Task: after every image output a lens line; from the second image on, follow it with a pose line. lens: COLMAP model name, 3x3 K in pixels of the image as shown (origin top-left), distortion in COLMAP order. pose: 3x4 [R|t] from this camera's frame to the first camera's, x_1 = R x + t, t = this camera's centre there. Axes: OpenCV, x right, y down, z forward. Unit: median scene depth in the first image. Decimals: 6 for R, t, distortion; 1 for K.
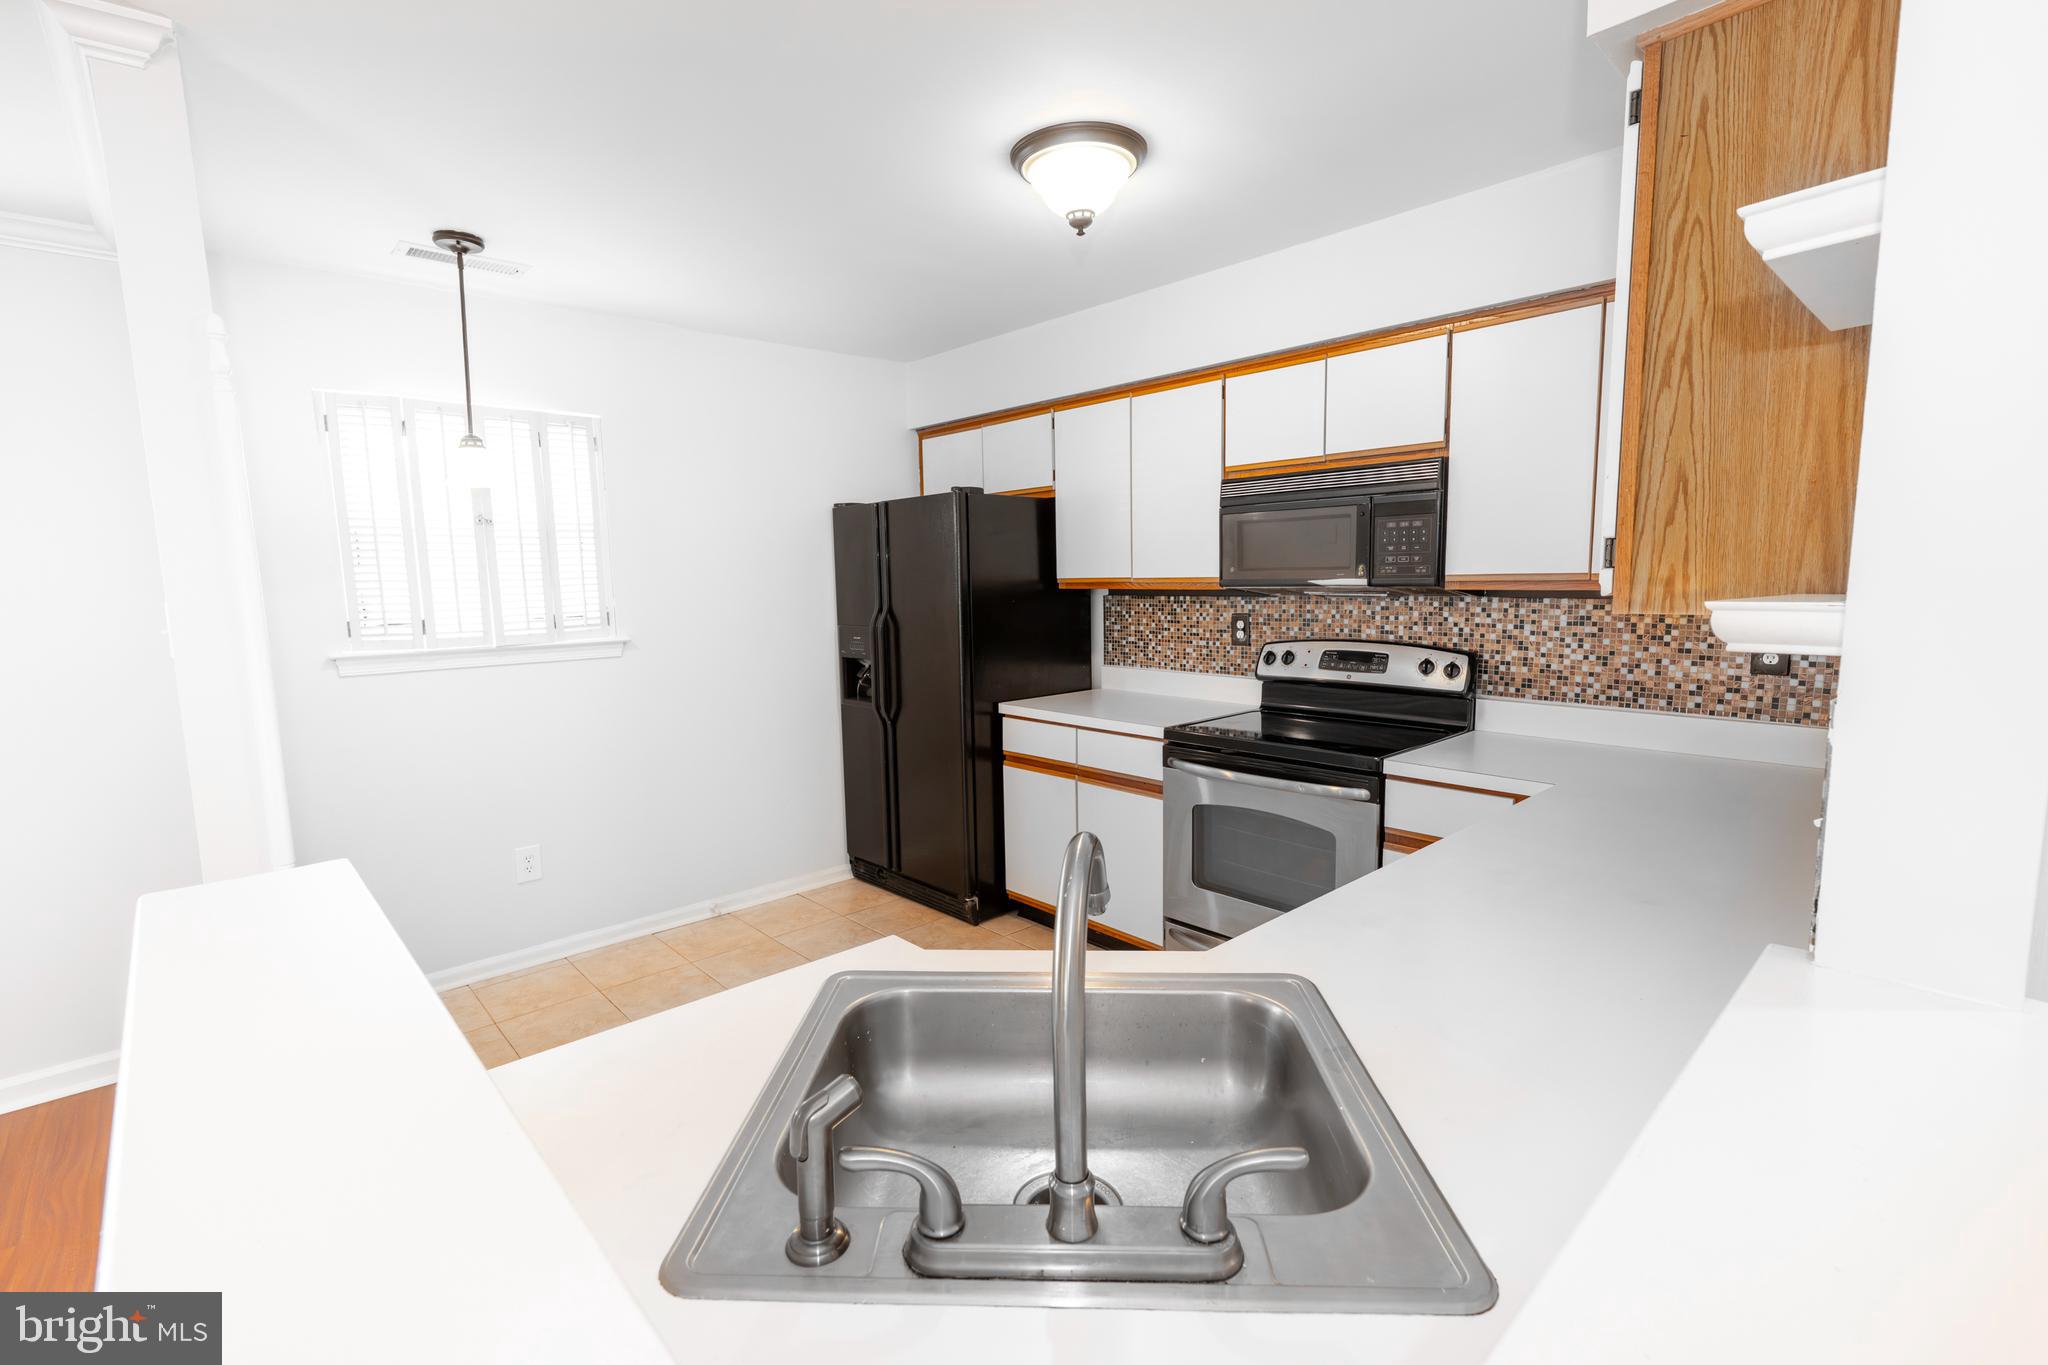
lens RADIAL K [[924.6, 0, 1019.4], [0, 924.6, 685.7], [0, 0, 1]] dist [0.002058, 0.000159]
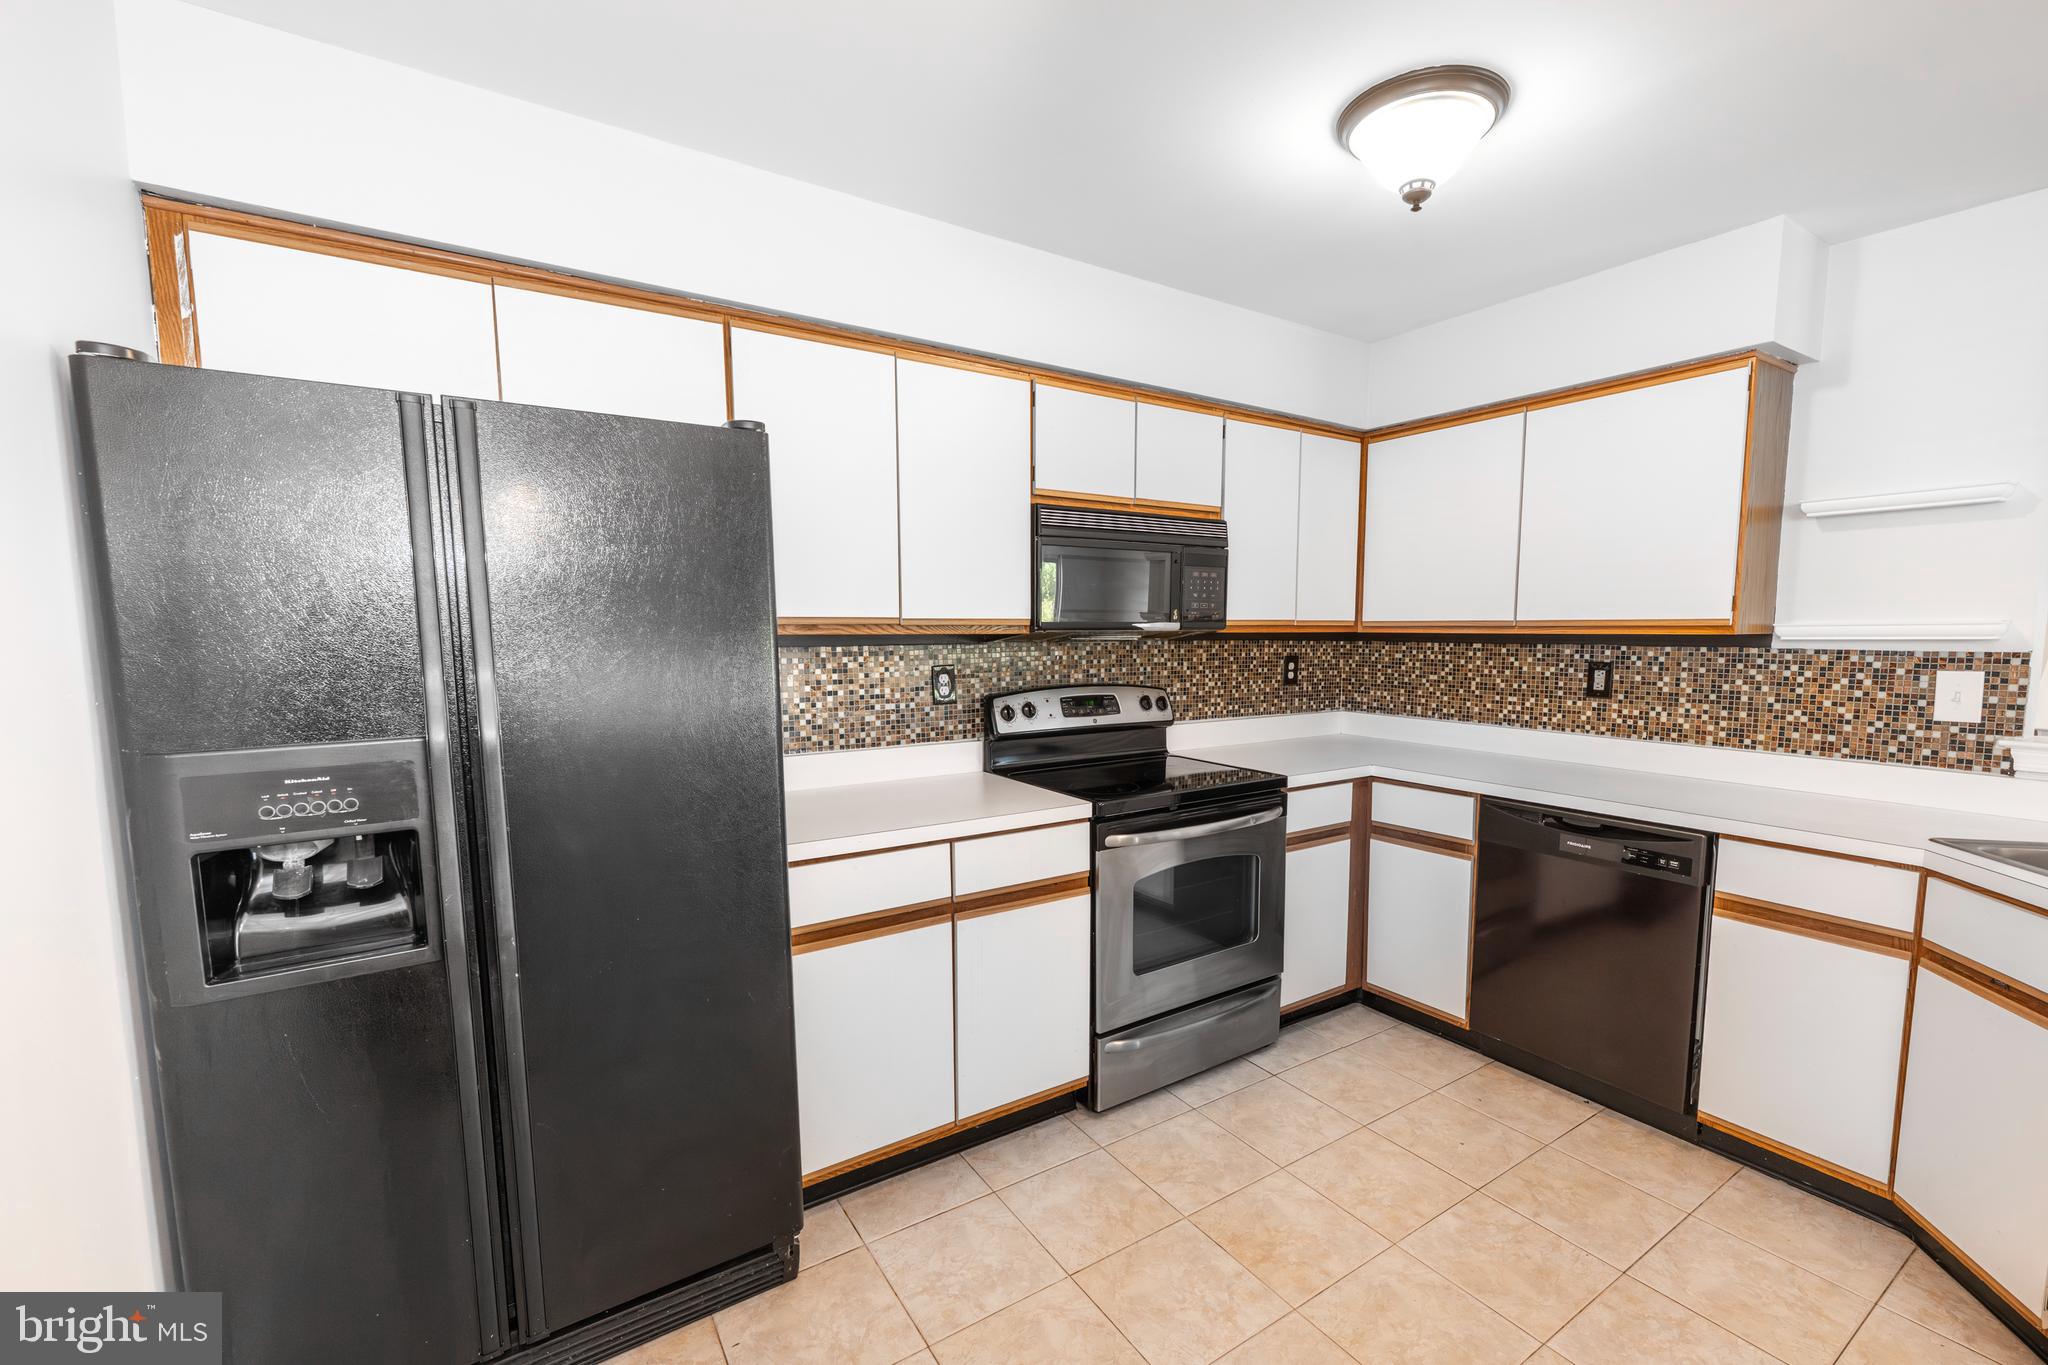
lens RADIAL K [[870.9, 0, 1062.6], [0, 870.9, 721.8], [0, 0, 1]] dist [-0.001506, -0.000505]
pose [[0.142306, -0.091882, 0.985549, -0.584350], [0.117721, 0.990186, 0.075316, -0.084456], [-0.982797, 0.105302, 0.151726, 0.892044]]
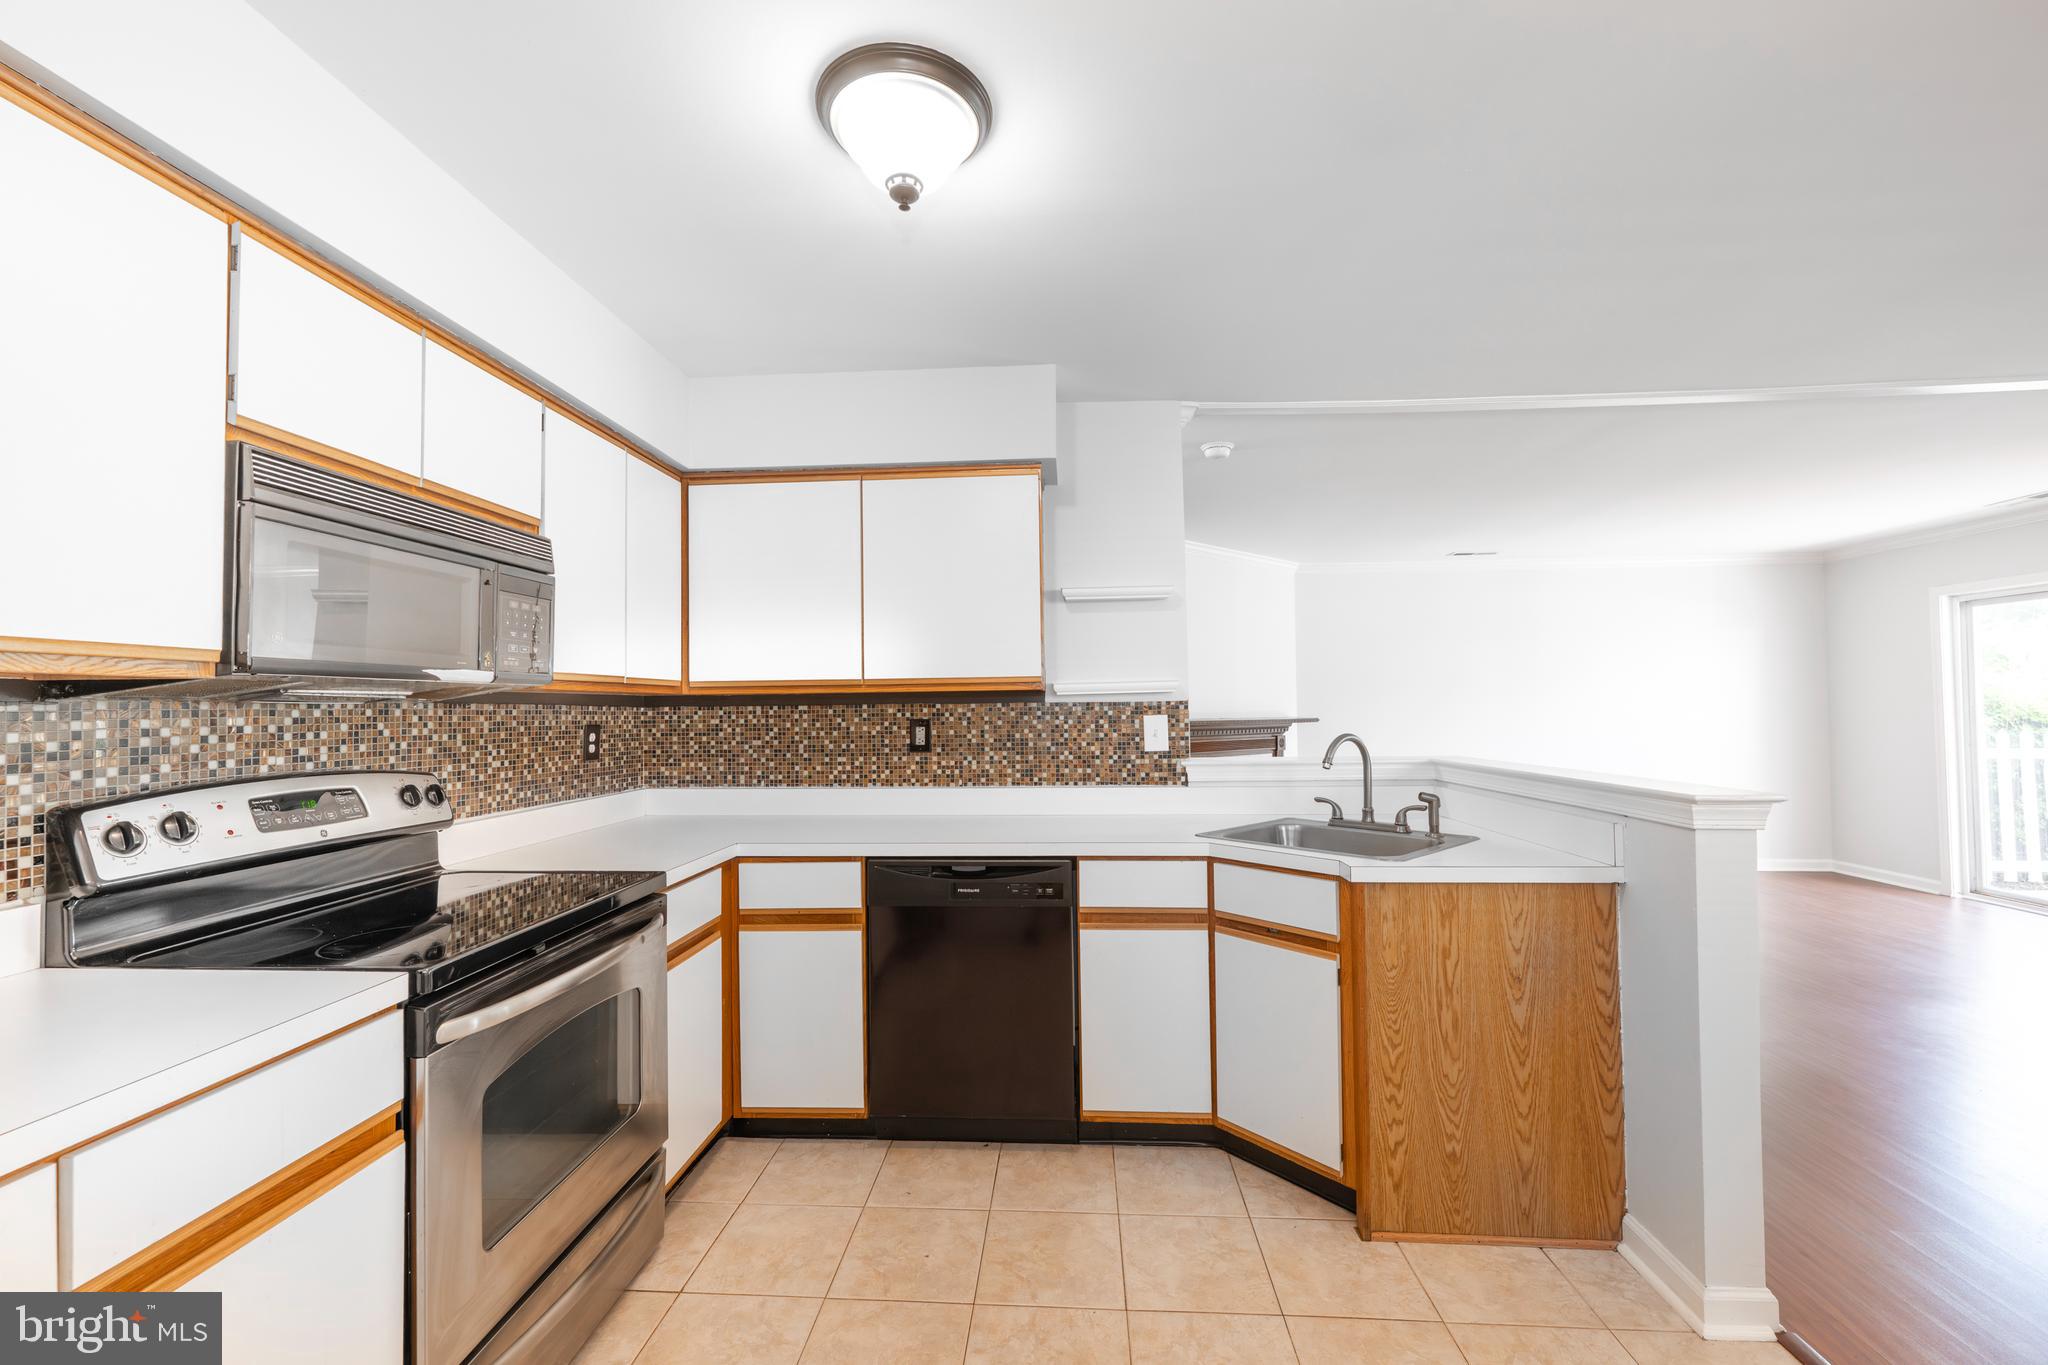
lens RADIAL K [[815.0, 0, 1024.7], [0, 815.0, 689.9], [0, 0, 1]] dist [-0.002545, 0.000023]
pose [[-0.696873, 0.039585, 0.716101, -0.341660], [0.109473, 0.992646, 0.051662, -0.079520], [-0.708790, 0.114395, -0.696082, 1.035915]]
